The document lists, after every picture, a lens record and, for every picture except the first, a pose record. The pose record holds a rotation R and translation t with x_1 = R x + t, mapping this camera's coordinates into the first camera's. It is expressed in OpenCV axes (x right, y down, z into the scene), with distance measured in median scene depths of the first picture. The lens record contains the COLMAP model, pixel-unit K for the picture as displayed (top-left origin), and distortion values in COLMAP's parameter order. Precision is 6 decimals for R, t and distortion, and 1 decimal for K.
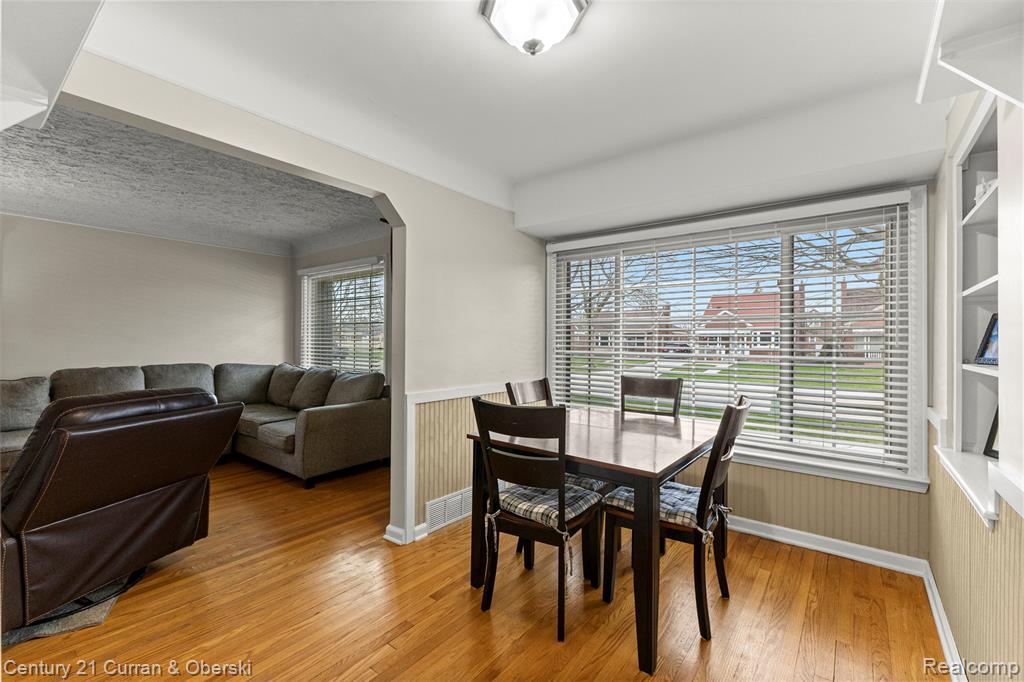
lens RADIAL K [[439.4, 0, 510.2], [0, 439.4, 337.5], [0, 0, 1]] dist [0.007360, 0.000002]
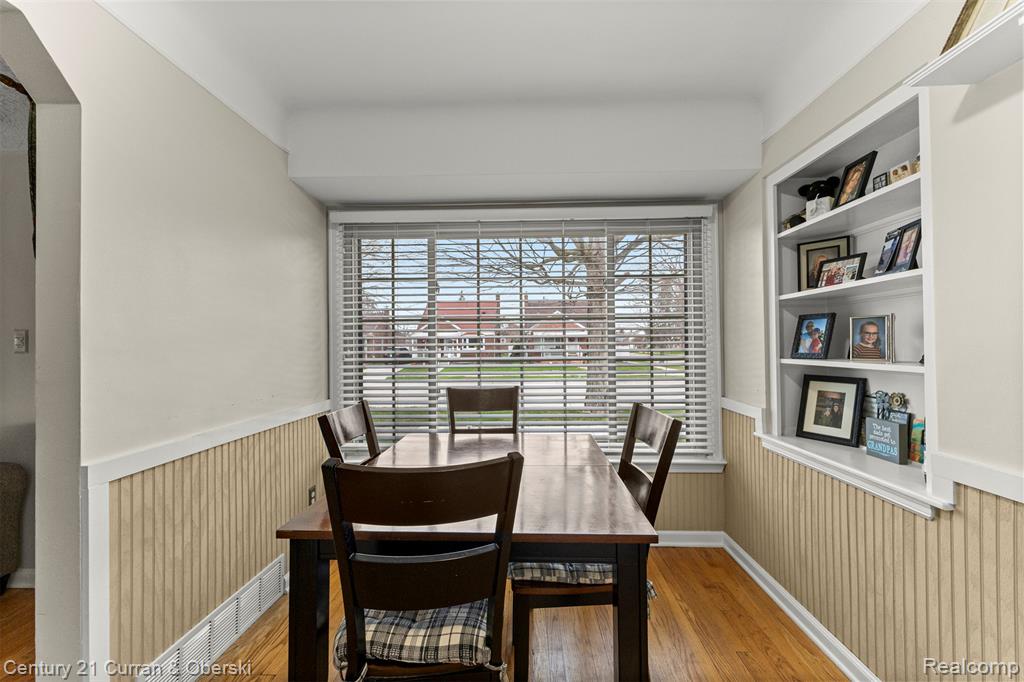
lens RADIAL K [[439.4, 0, 510.2], [0, 439.4, 337.5], [0, 0, 1]] dist [0.007360, 0.000002]
pose [[0.802520, -0.006366, 0.596591, -0.158917], [0.012766, 0.999897, -0.006502, 0.002290], [-0.596488, 0.012834, 0.802519, 0.366126]]
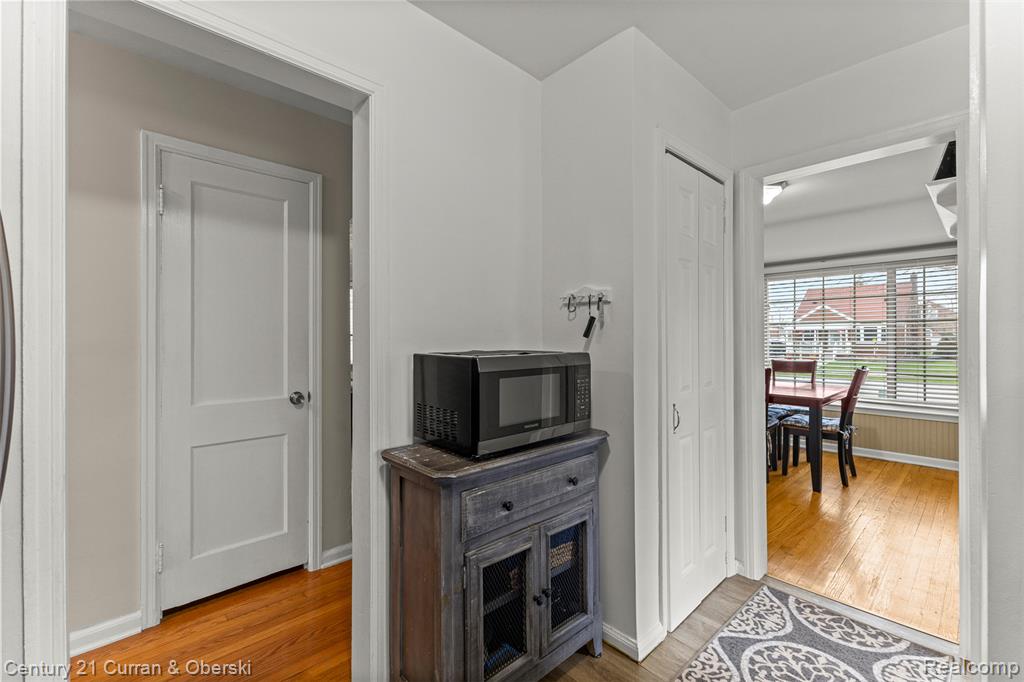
lens RADIAL K [[439.4, 0, 510.2], [0, 439.4, 337.5], [0, 0, 1]] dist [0.007360, 0.000002]
pose [[0.987545, -0.013281, -0.156775, -0.520790], [0.013526, 0.999908, 0.000497, -0.007448], [0.156754, -0.002612, 0.987634, -0.857296]]
